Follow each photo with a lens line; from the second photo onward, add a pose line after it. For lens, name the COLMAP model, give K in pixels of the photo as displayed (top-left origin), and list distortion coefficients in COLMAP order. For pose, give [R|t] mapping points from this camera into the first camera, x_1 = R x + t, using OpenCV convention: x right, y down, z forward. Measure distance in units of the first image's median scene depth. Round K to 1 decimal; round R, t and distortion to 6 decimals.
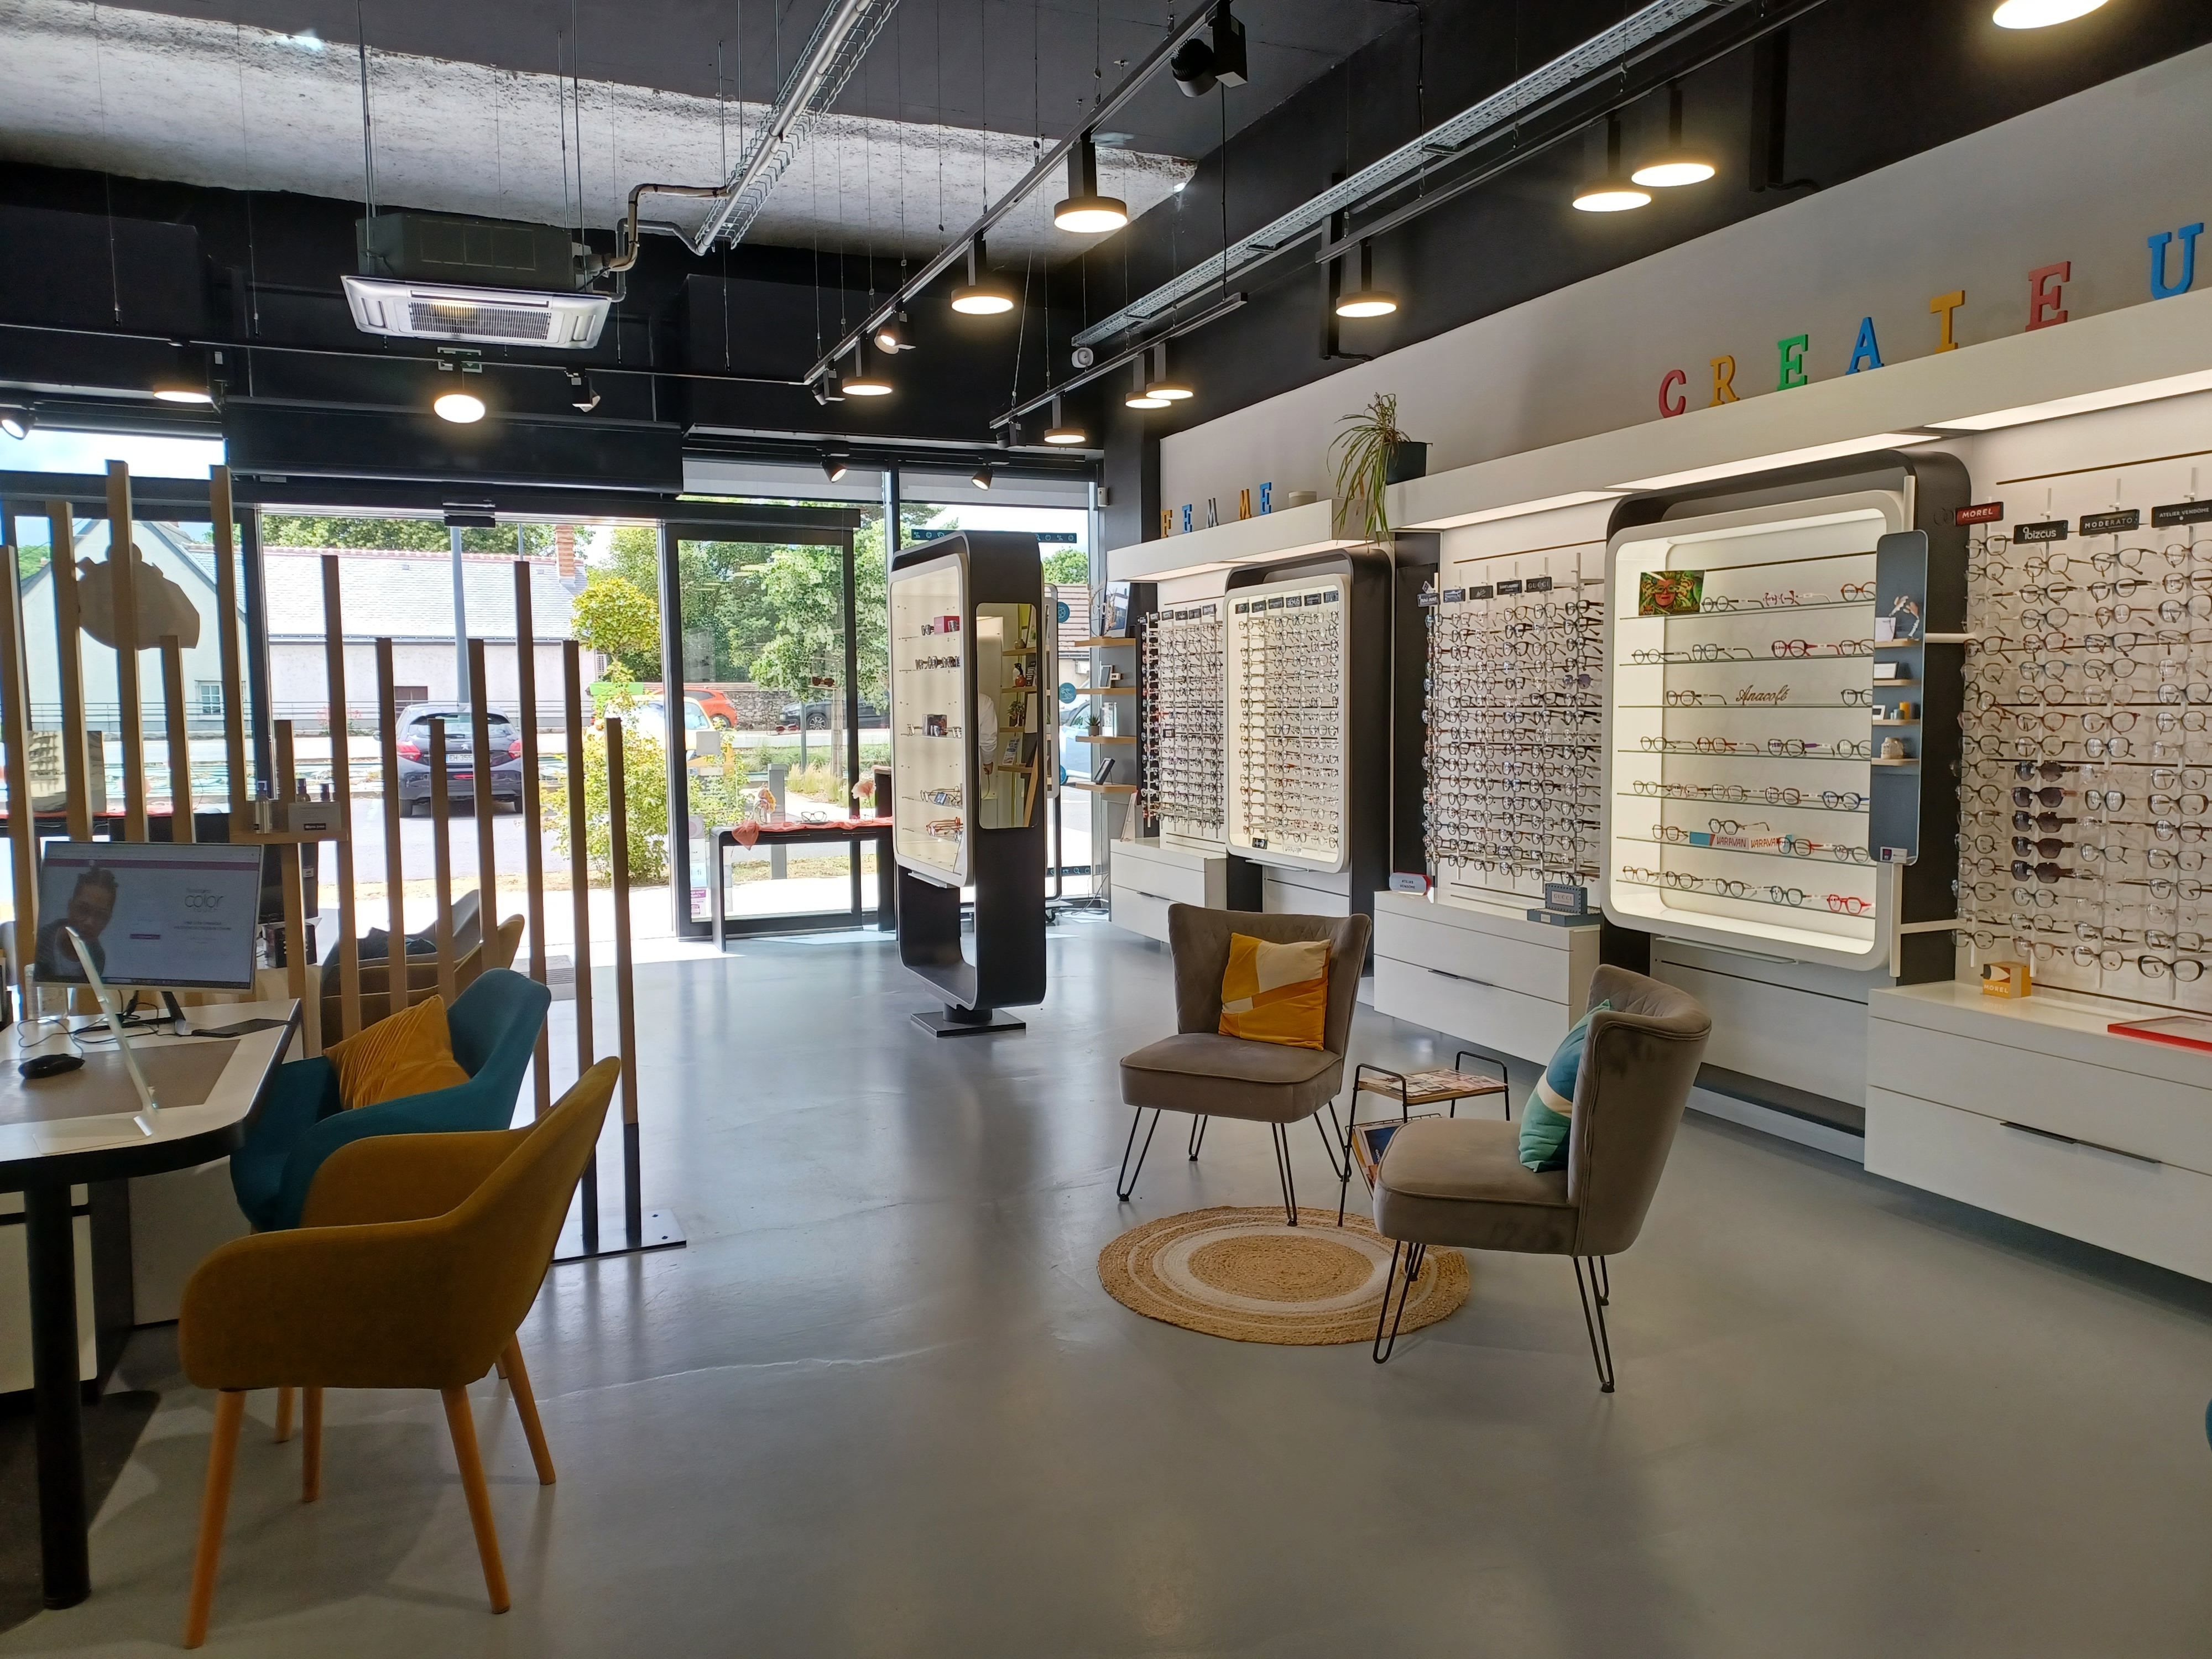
lens RADIAL K [[1575.2, 0, 1098.8], [0, 1575.2, 838.2], [0, 0, 1]] dist [0.096248, -0.107170]
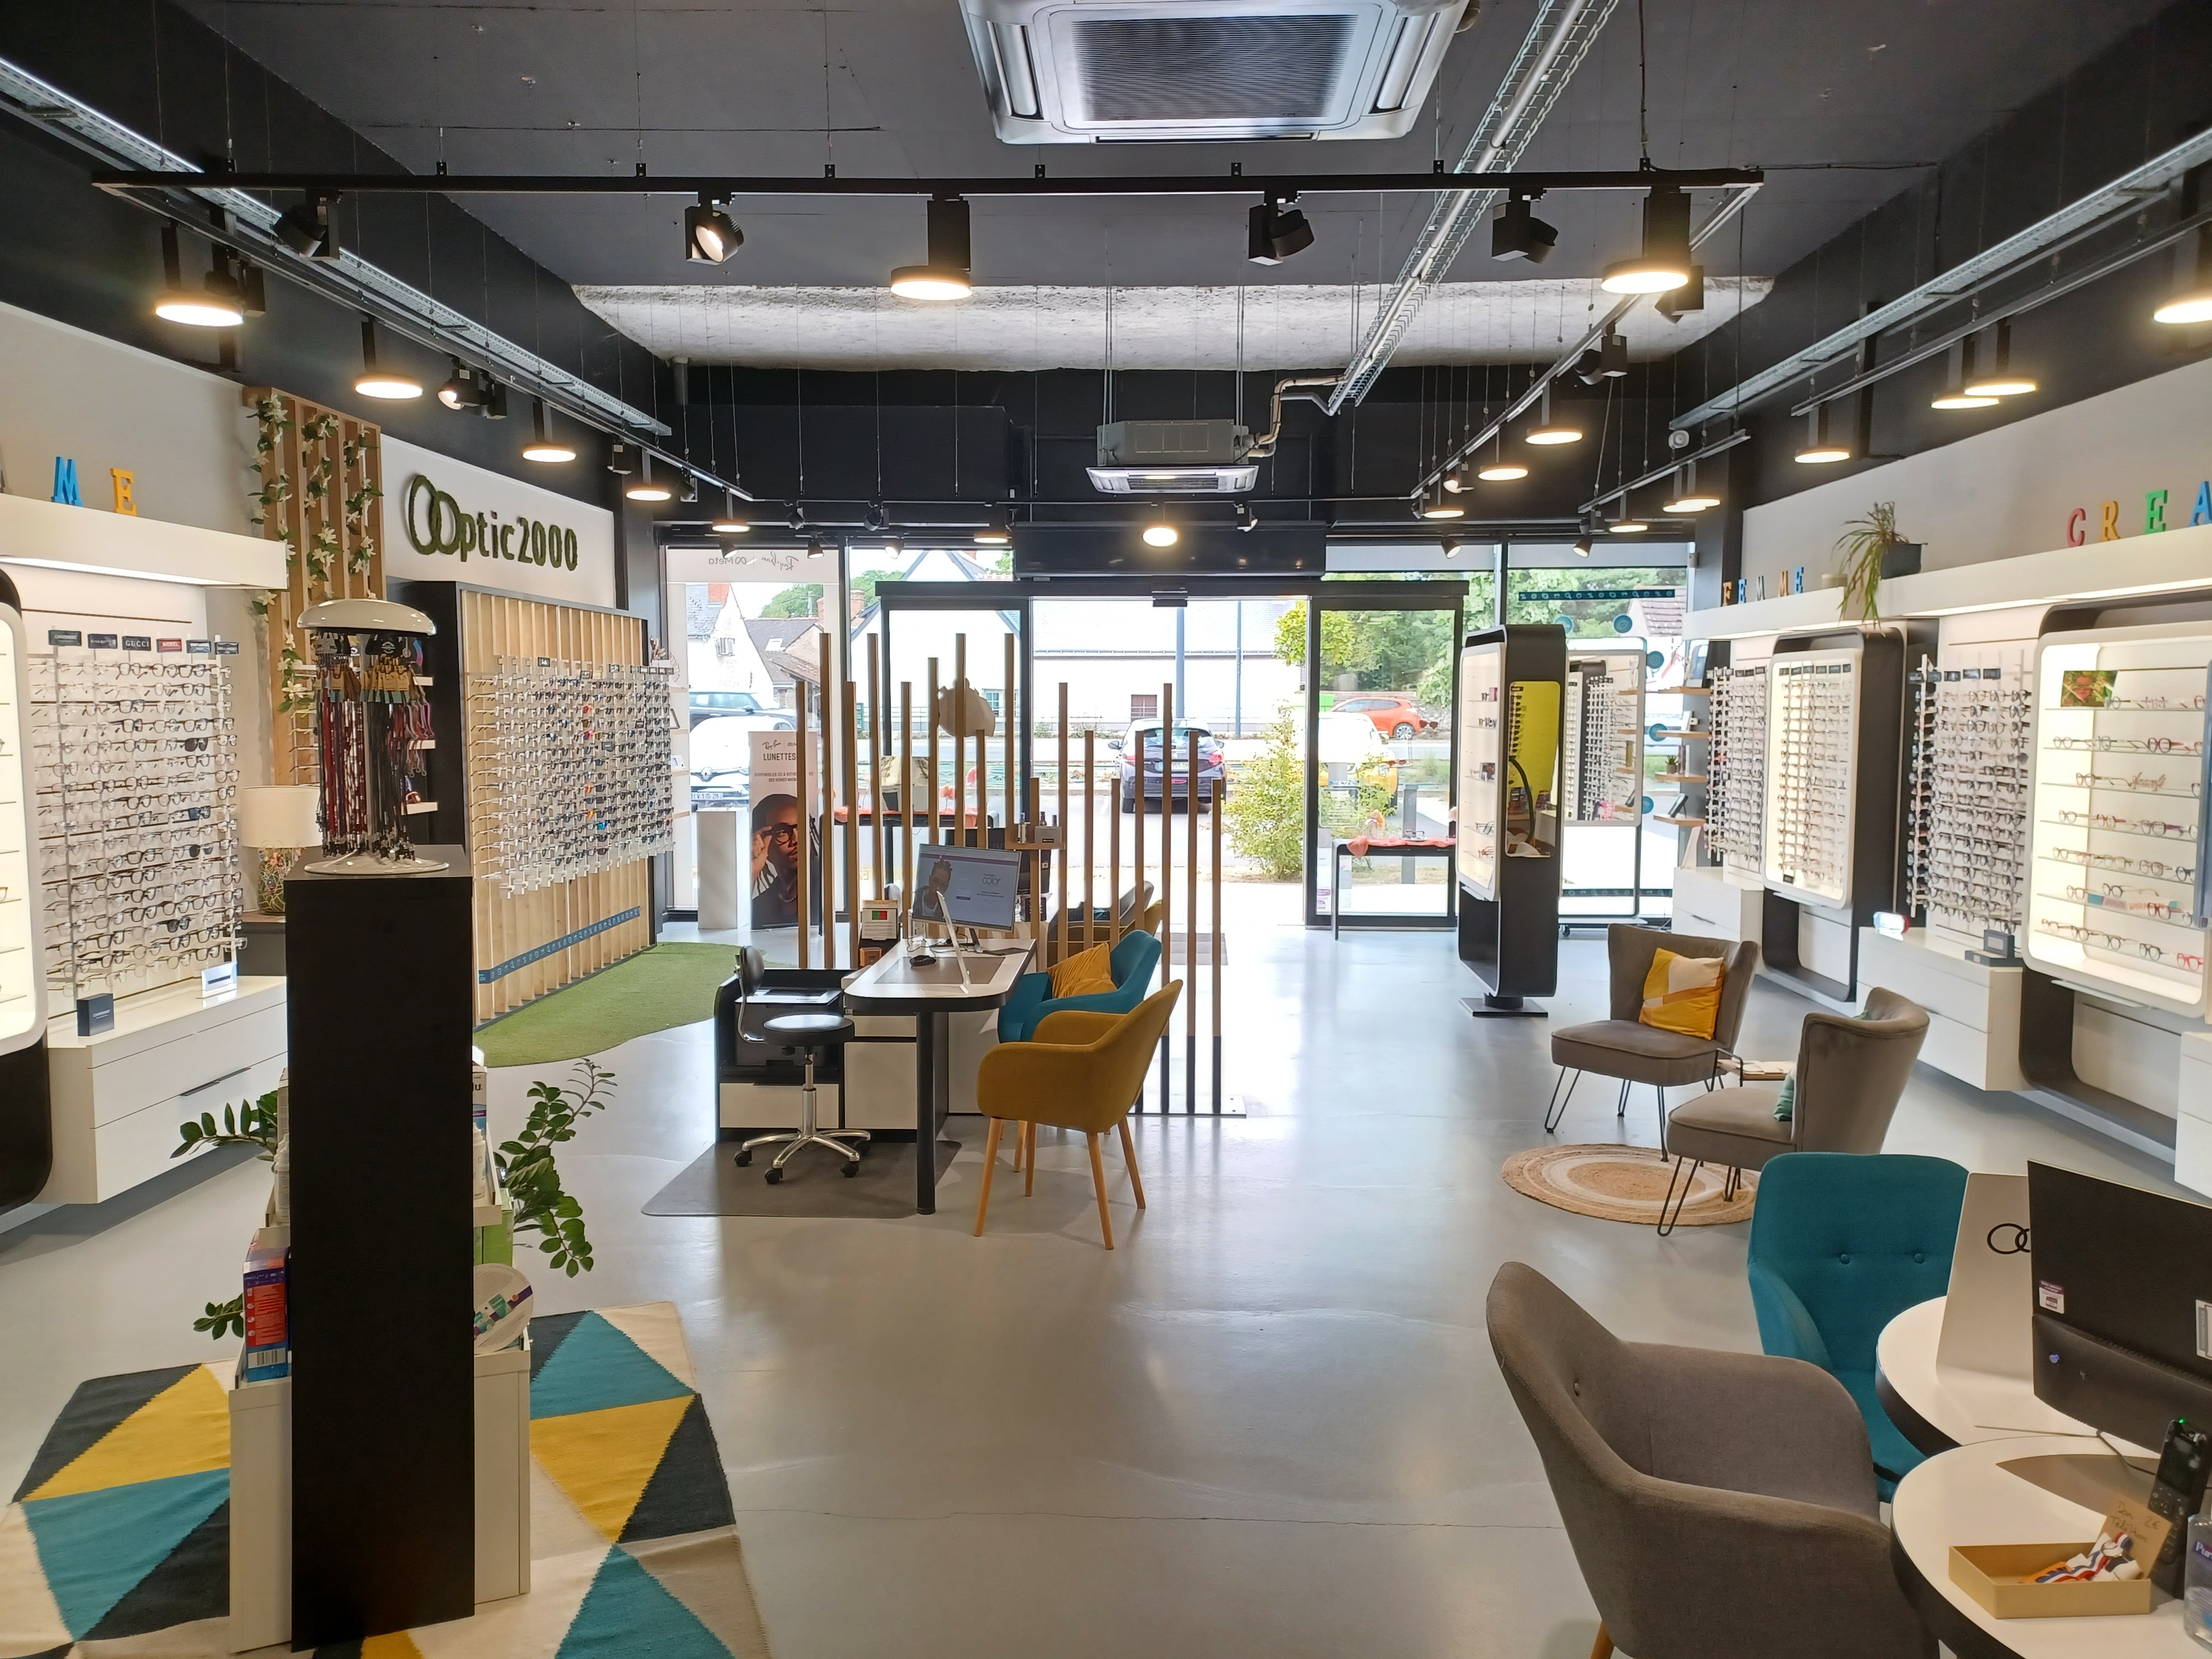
lens RADIAL K [[1592.2, 0, 1106.0], [0, 1592.2, 829.5], [0, 0, 1]] dist [0.116029, -0.190563]
pose [[0.908265, 0.045051, -0.415962, 0.177708], [-0.047120, 0.998875, 0.005295, -0.019691], [0.415733, 0.014791, 0.909367, -0.338499]]
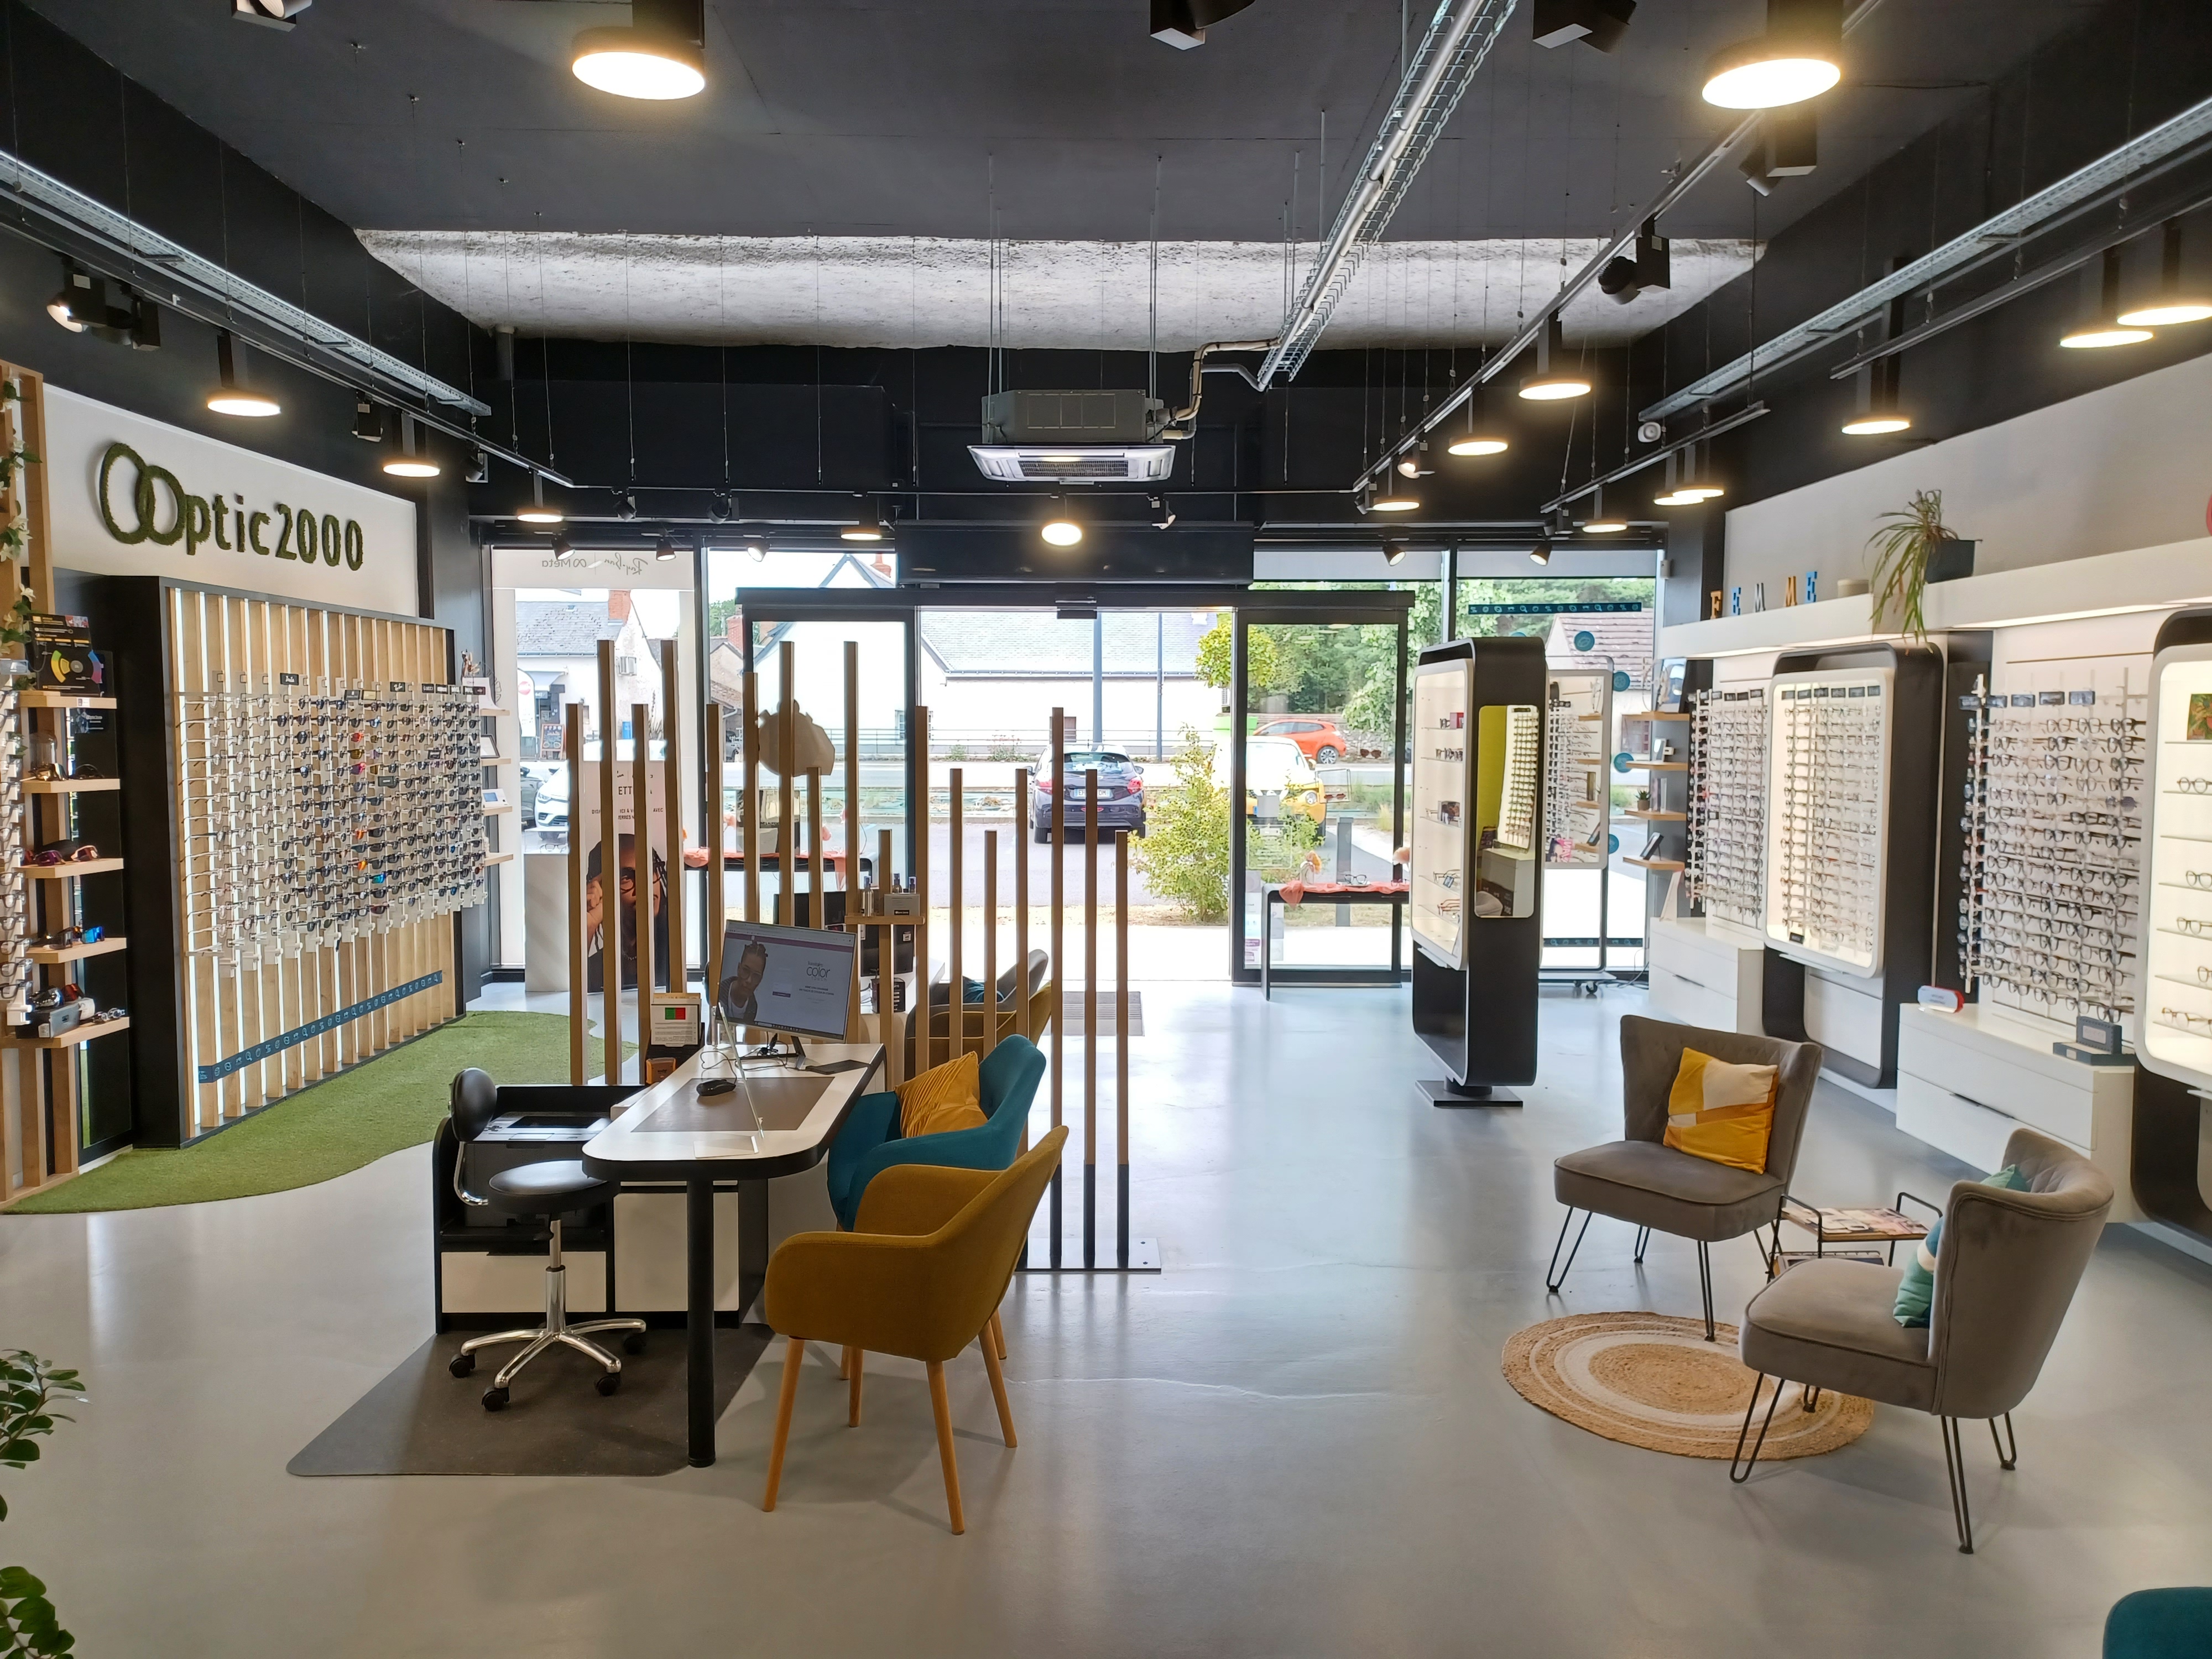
lens RADIAL K [[1589.0, 0, 1103.3], [0, 1589.0, 836.5], [0, 0, 1]] dist [0.085714, -0.114226]
pose [[0.926765, 0.039289, -0.373581, 0.095345], [-0.044634, 0.998987, -0.005665, -0.044083], [0.372980, 0.021925, 0.927580, -0.096729]]
